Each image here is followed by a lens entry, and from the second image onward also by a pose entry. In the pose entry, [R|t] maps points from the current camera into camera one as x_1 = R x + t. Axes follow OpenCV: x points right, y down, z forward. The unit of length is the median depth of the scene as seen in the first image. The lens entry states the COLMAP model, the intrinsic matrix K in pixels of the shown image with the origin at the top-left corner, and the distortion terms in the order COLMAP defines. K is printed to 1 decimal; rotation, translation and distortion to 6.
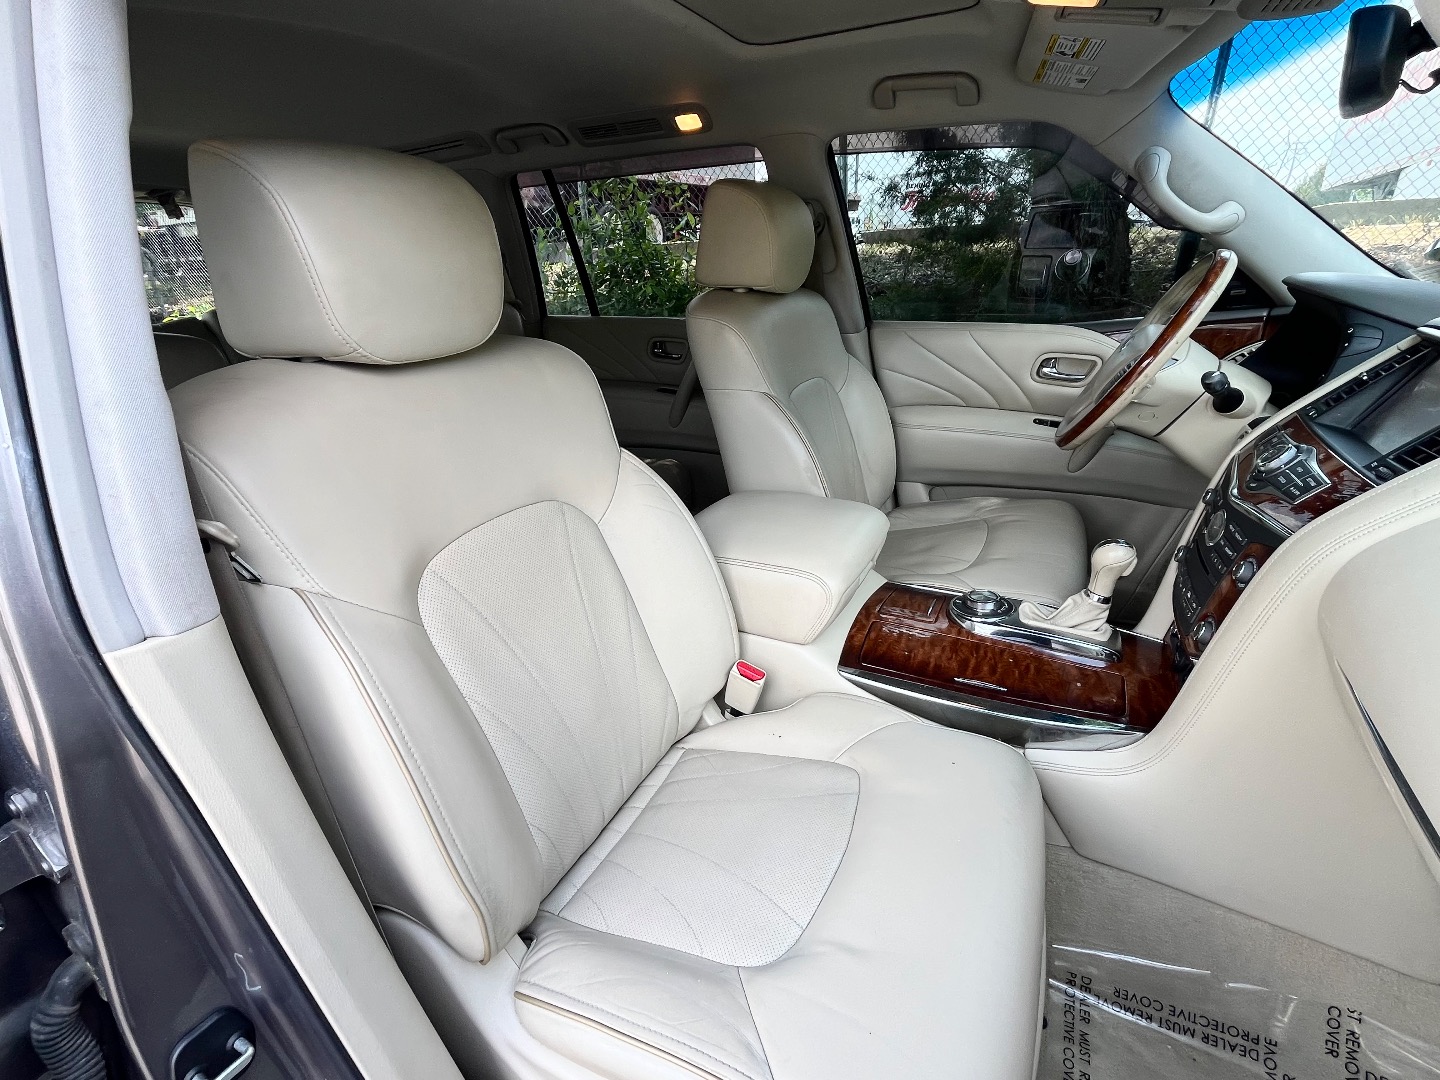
lens RADIAL K [[679.7, 0, 720.0], [0, 679.7, 540.0], [0, 0, 1]] dist [-0.001240, 0.000084]
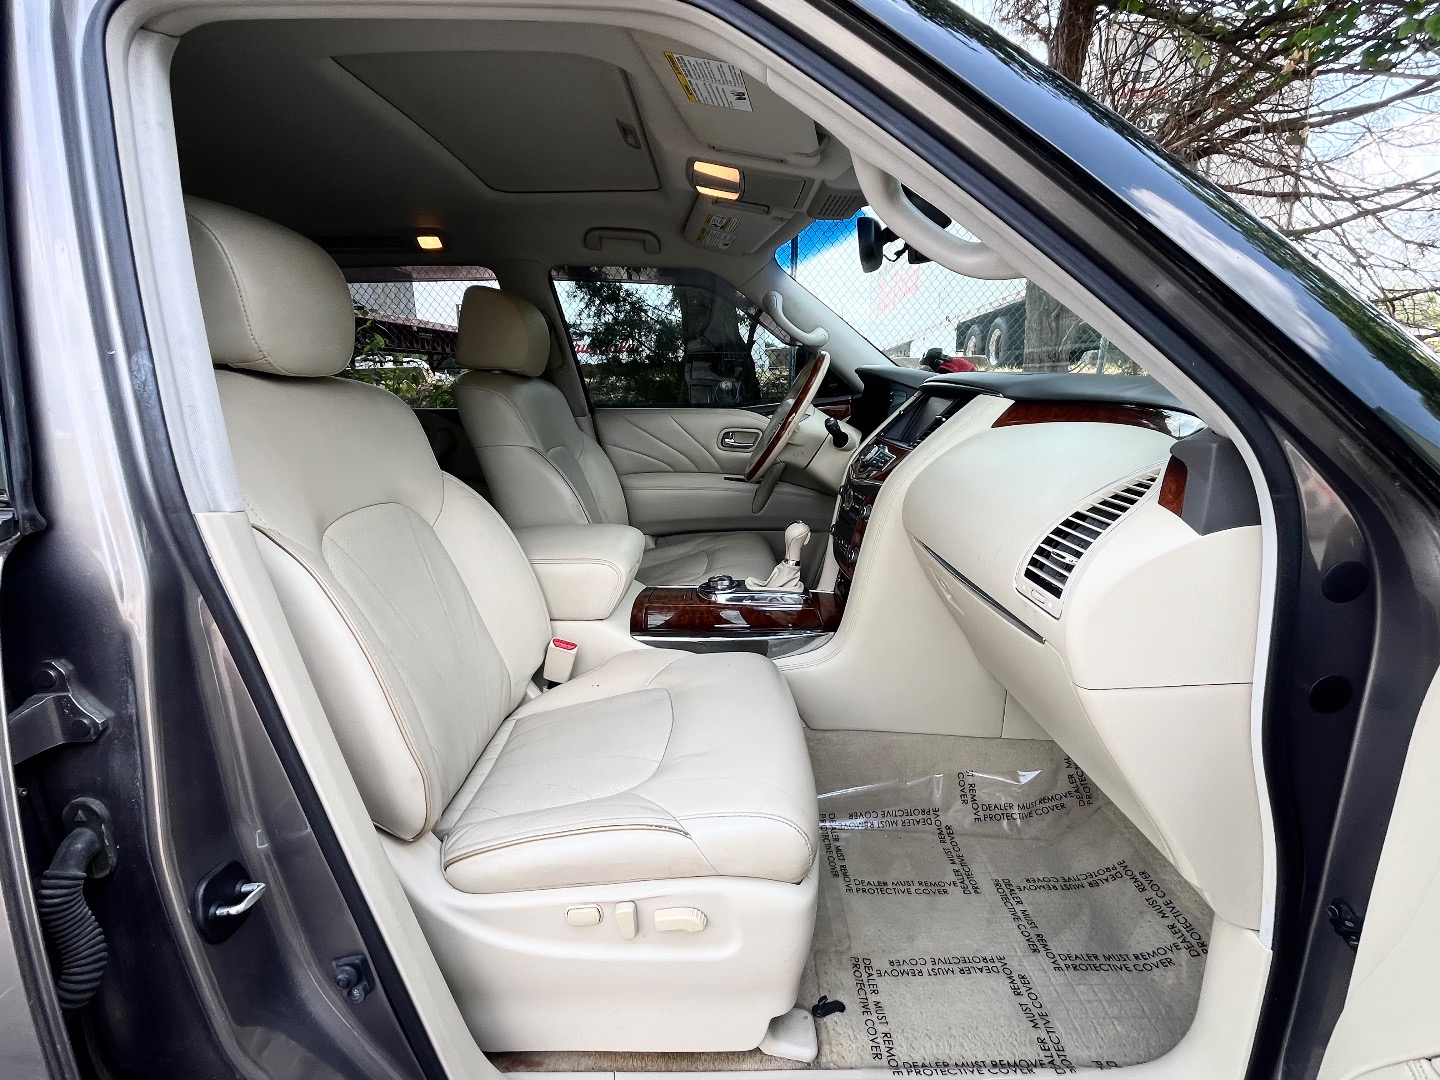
lens RADIAL K [[679.7, 0, 720.0], [0, 679.7, 540.0], [0, 0, 1]] dist [-0.001240, 0.000084]
pose [[0.895829, -0.071700, 0.438577, -0.212555], [0.151932, 0.976845, -0.150636, 0.217926], [-0.417621, 0.201578, 0.885979, -0.235318]]
